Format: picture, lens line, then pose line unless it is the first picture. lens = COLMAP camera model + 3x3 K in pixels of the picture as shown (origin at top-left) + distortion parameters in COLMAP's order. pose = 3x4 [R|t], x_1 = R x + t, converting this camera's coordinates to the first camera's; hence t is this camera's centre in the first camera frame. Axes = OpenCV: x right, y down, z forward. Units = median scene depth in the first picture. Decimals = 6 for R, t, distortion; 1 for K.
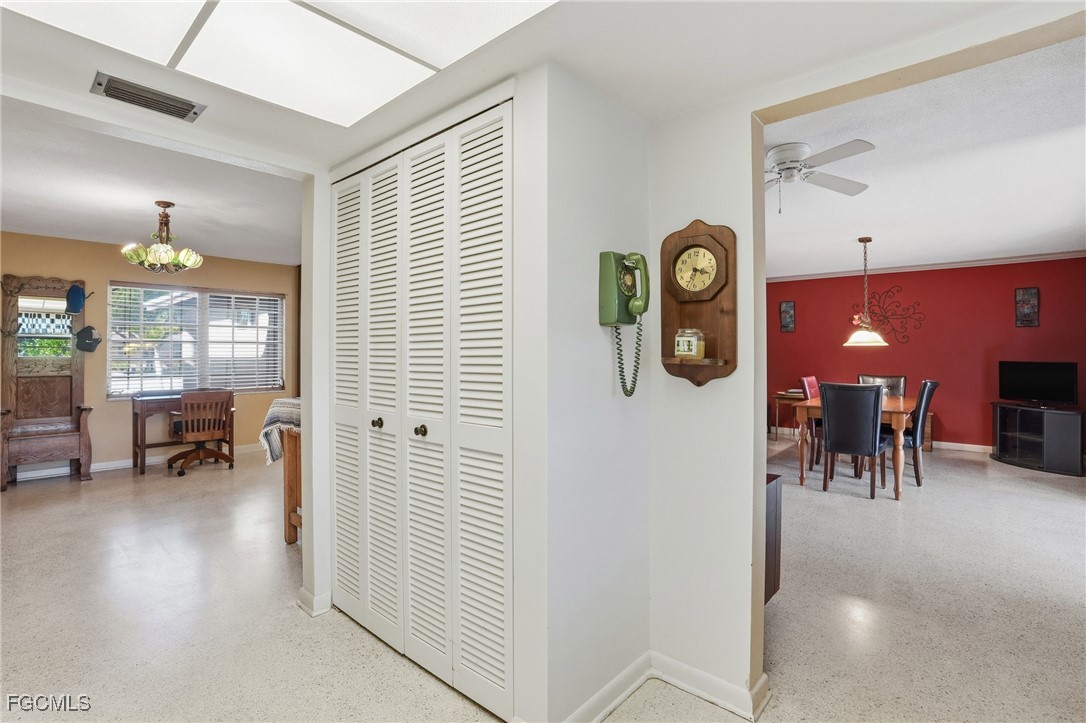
lens RADIAL K [[506.3, 0, 537.5], [0, 506.3, 353.3], [0, 0, 1]] dist [-0.070872, 0.027003]
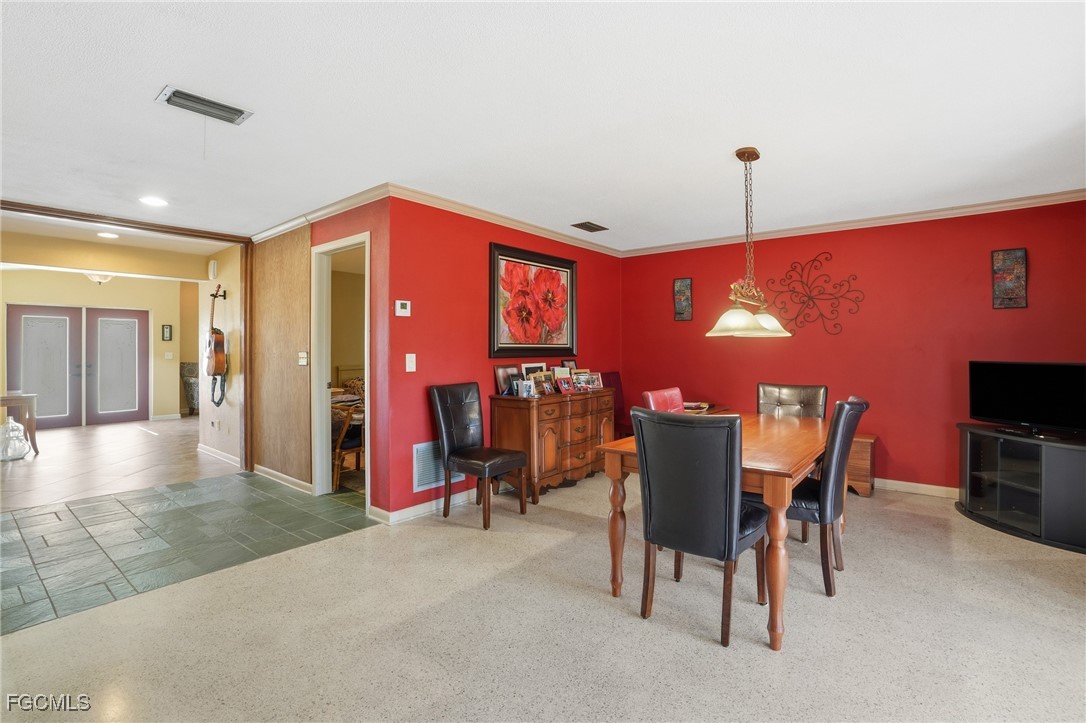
lens RADIAL K [[506.3, 0, 537.5], [0, 506.3, 353.3], [0, 0, 1]] dist [-0.070872, 0.027003]
pose [[0.999013, -0.005111, 0.044127, 0.378125], [0.004930, 0.999979, 0.004210, 0.000373], [-0.044147, -0.003988, 0.999017, 0.410726]]
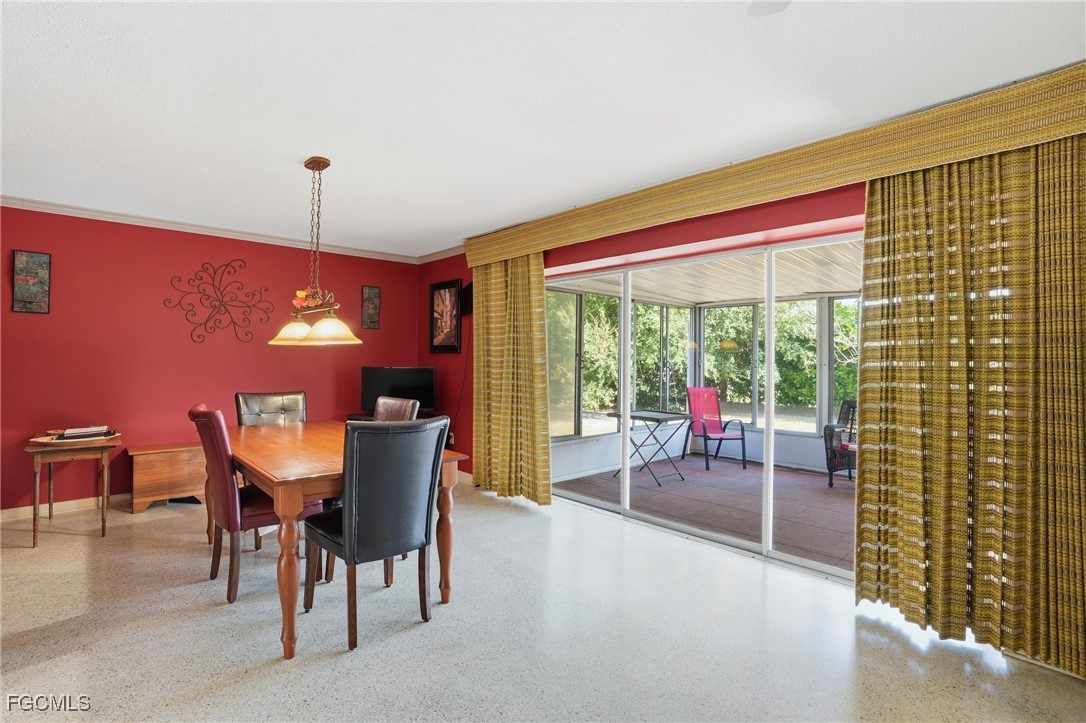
lens RADIAL K [[506.3, 0, 537.5], [0, 506.3, 353.3], [0, 0, 1]] dist [-0.070872, 0.027003]
pose [[0.102180, 0.008223, 0.994732, 0.106804], [-0.006422, 0.999950, -0.007607, -0.002916], [-0.994745, -0.005610, 0.102228, 0.651003]]
